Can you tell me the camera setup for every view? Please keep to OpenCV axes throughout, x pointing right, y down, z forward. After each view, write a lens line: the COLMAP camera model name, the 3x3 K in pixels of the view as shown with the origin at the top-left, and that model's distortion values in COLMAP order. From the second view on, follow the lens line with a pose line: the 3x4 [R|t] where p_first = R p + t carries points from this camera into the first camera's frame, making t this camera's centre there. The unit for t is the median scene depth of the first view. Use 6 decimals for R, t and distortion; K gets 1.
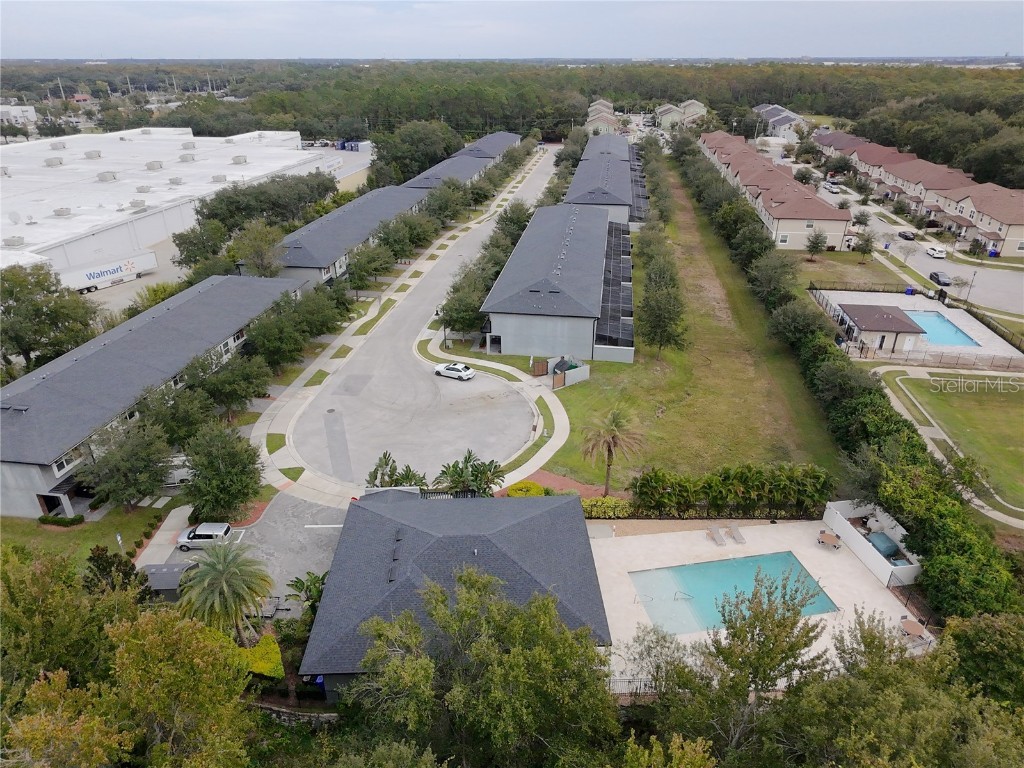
lens RADIAL K [[653.0, 0, 512.0], [0, 653.0, 384.0], [0, 0, 1]] dist [-0.010902, 0.002200]
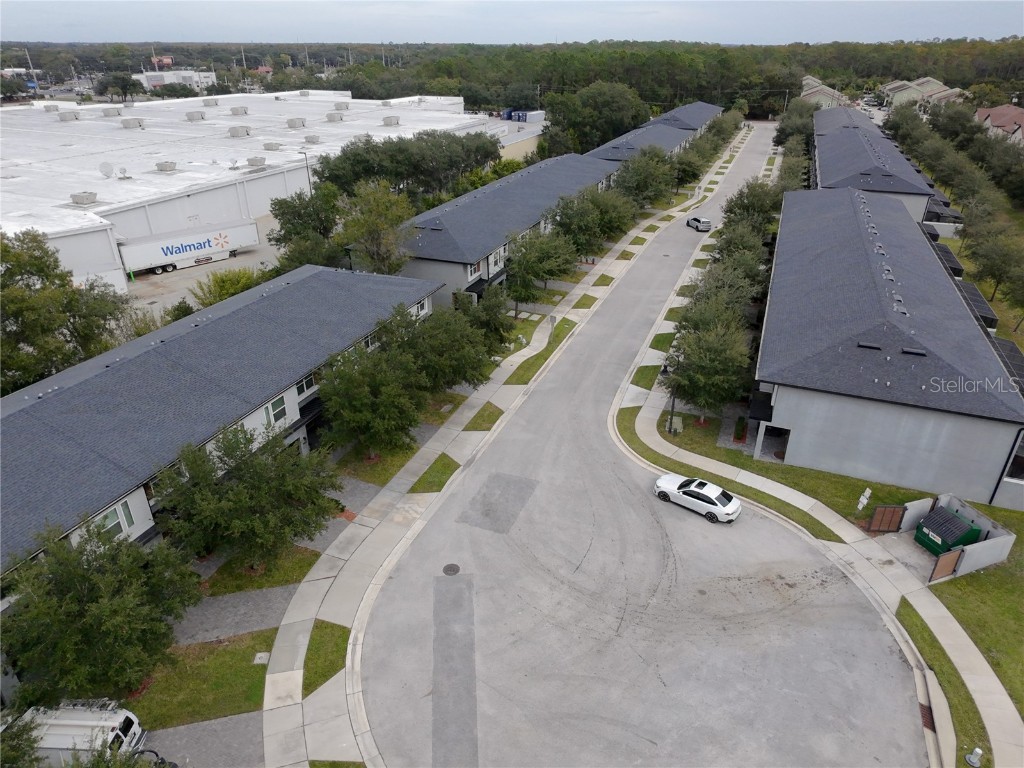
lens RADIAL K [[653.0, 0, 512.0], [0, 653.0, 384.0], [0, 0, 1]] dist [-0.010902, 0.002200]
pose [[0.973345, 0.108948, -0.201814, -0.098651], [-0.105533, 0.994032, 0.027639, -0.076313], [0.203621, -0.005604, 0.979034, 0.350165]]
